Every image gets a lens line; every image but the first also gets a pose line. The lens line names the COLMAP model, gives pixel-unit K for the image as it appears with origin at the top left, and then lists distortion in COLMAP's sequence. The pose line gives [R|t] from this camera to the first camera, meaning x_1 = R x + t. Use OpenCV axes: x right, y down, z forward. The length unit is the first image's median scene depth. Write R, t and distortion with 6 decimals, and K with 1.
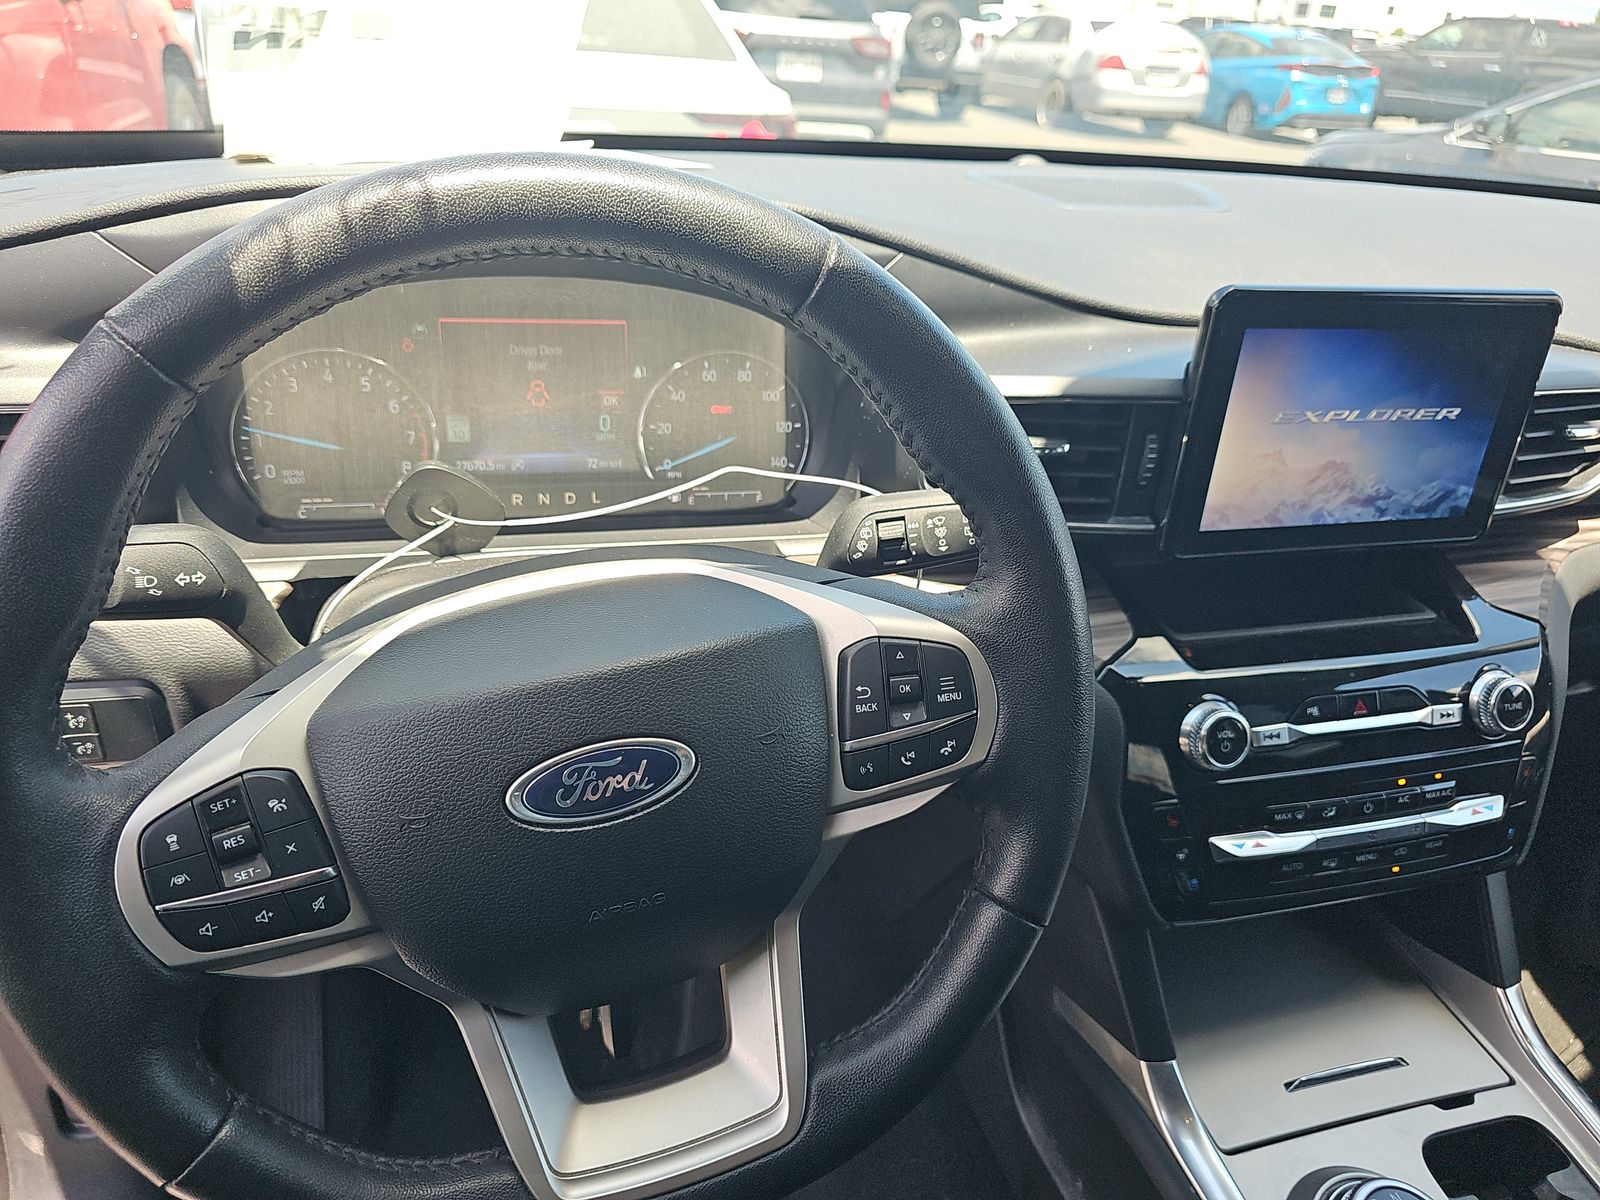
lens RADIAL K [[1085.7, 0, 800.0], [0, 1085.7, 600.0], [0, 0, 1]] dist [0.057860, -0.045773]
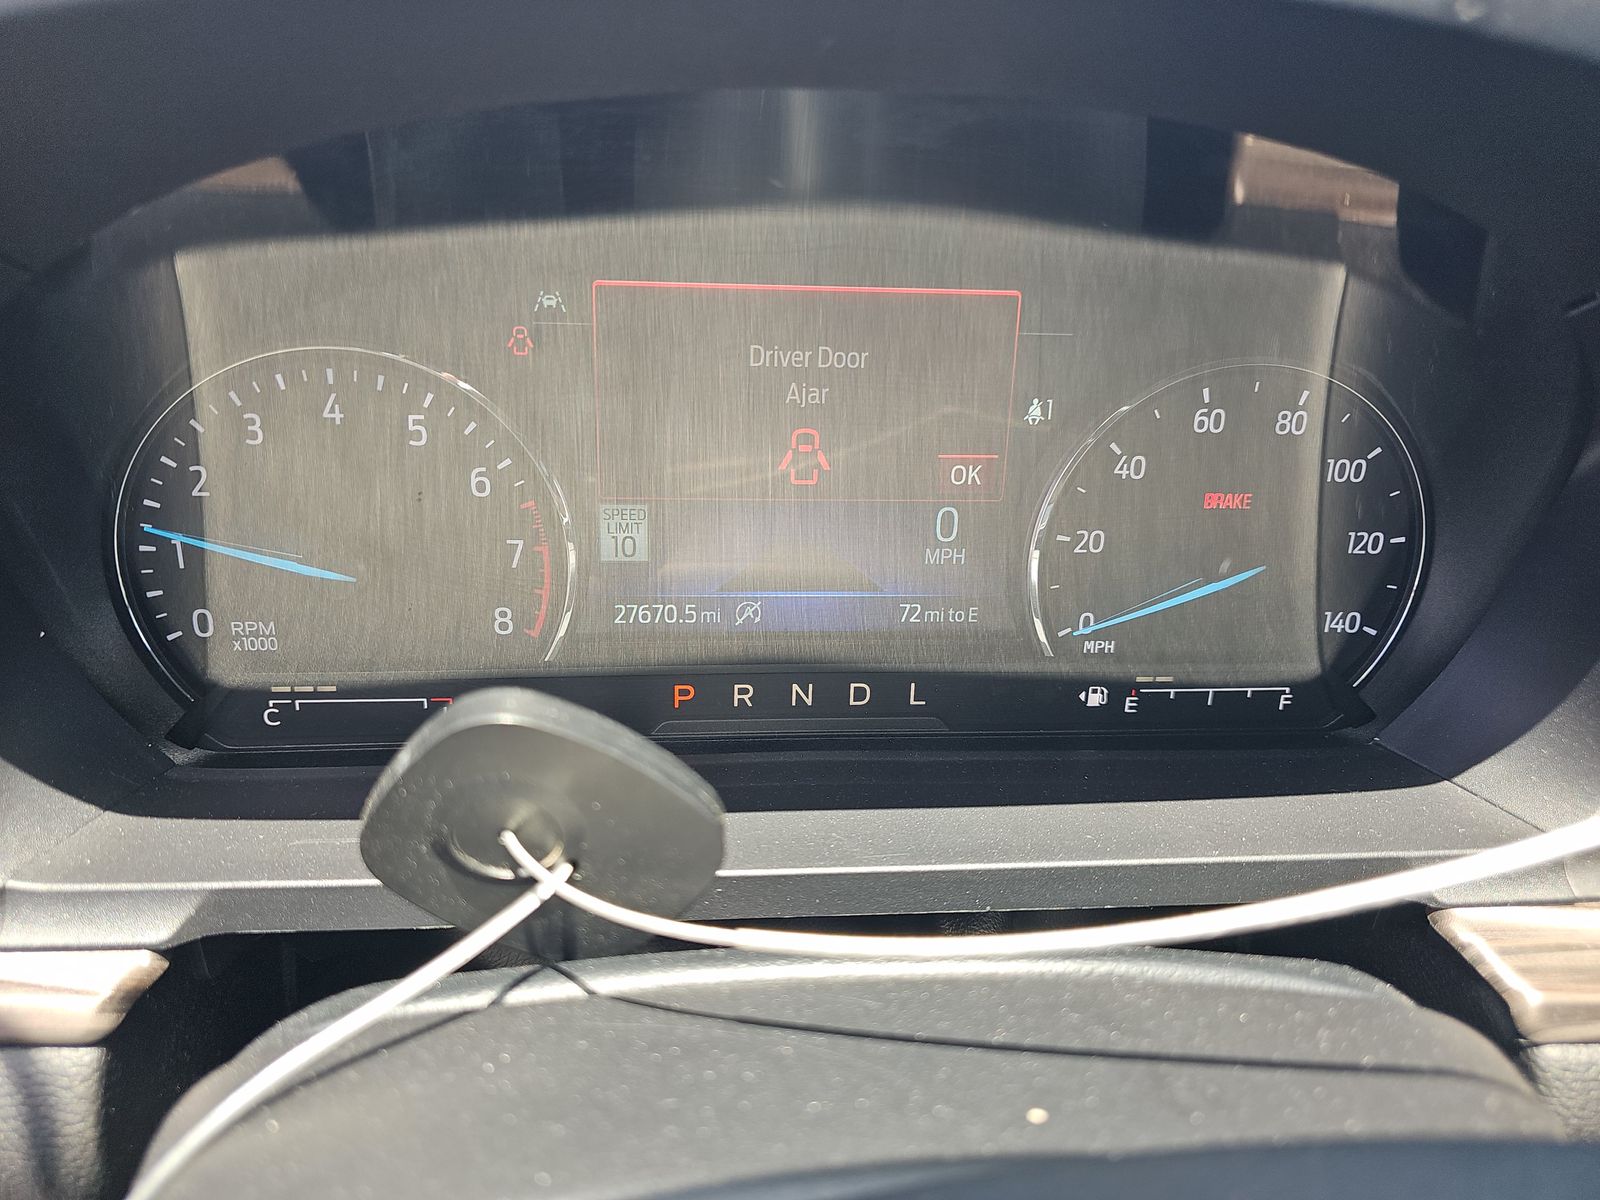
lens RADIAL K [[1085.7, 0, 800.0], [0, 1085.7, 600.0], [0, 0, 1]] dist [0.057860, -0.045773]
pose [[0.983334, 0.046875, -0.175661, -0.171305], [-0.052518, 0.998238, -0.027608, -0.126557], [0.174057, 0.036373, 0.984064, 0.605154]]
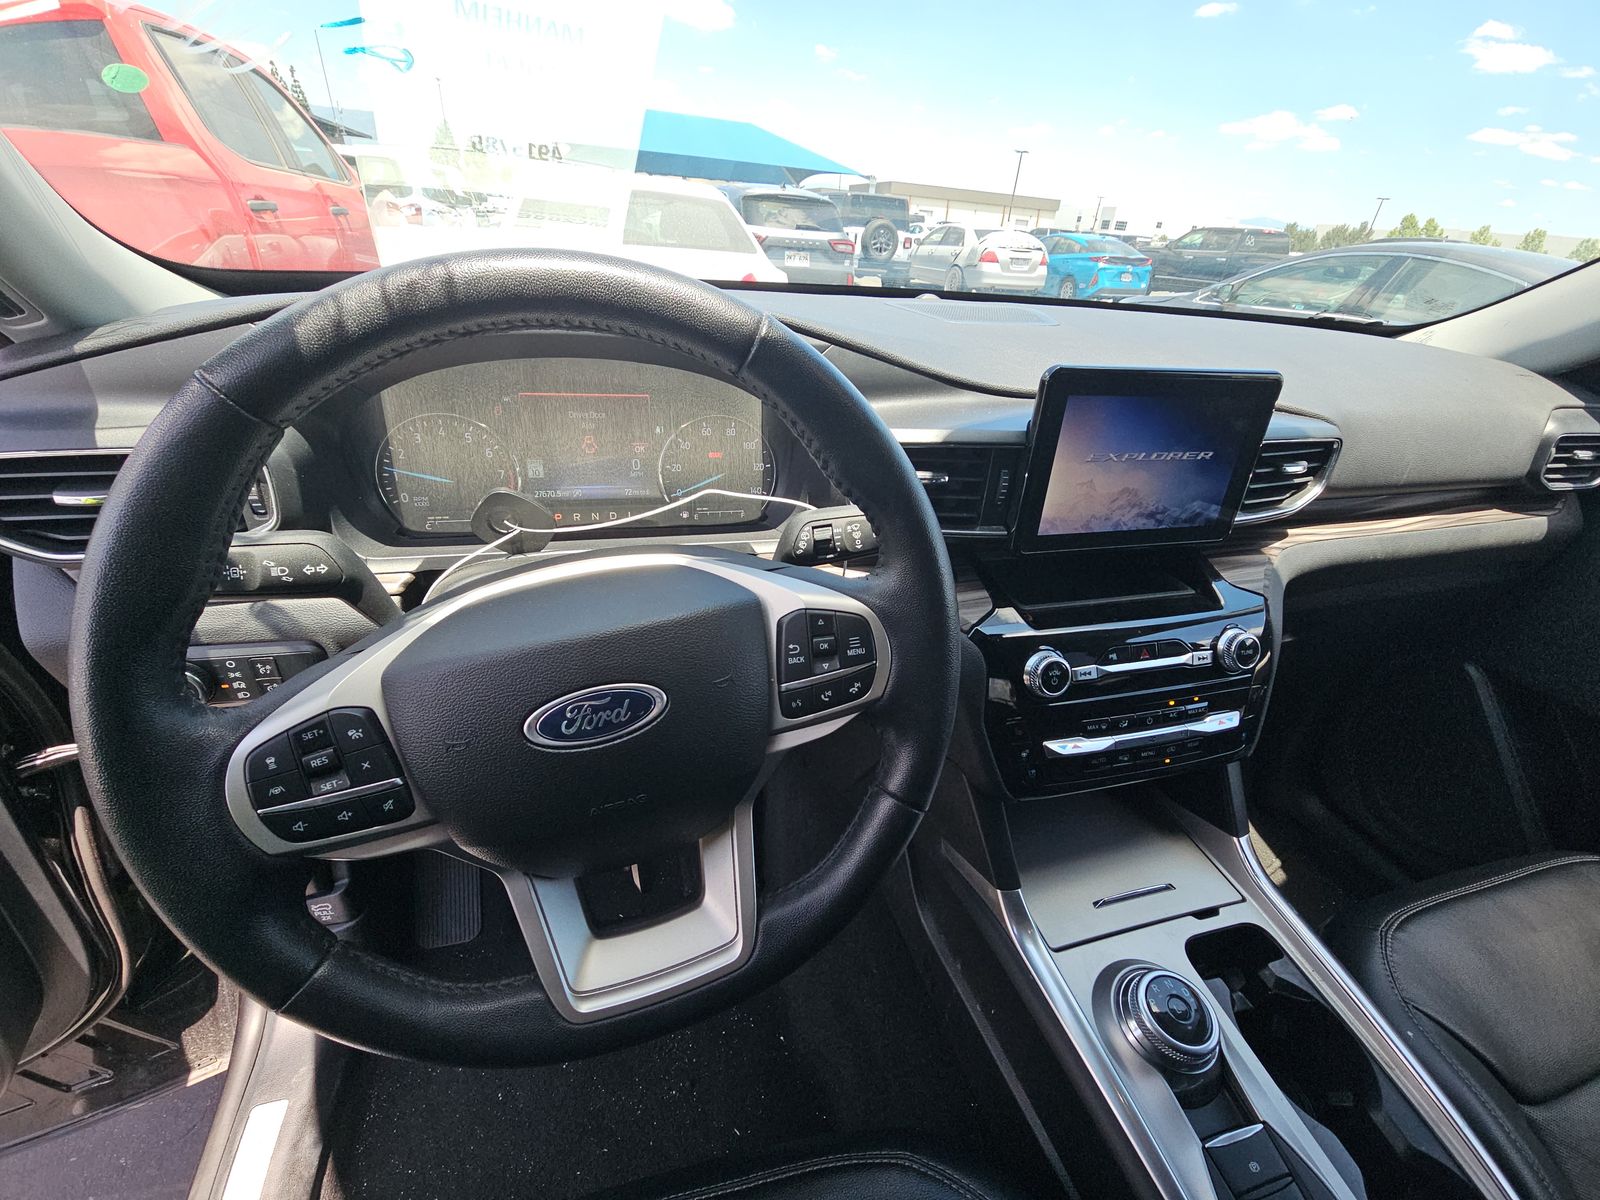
lens RADIAL K [[655.9, 0, 800.0], [0, 655.9, 600.0], [0, 0, 1]] dist [0.021198, -0.000097]
pose [[0.999981, -0.005493, -0.002893, 0.048202], [0.005552, 0.999762, 0.021093, 0.003795], [0.002776, -0.021108, 0.999773, 0.111979]]
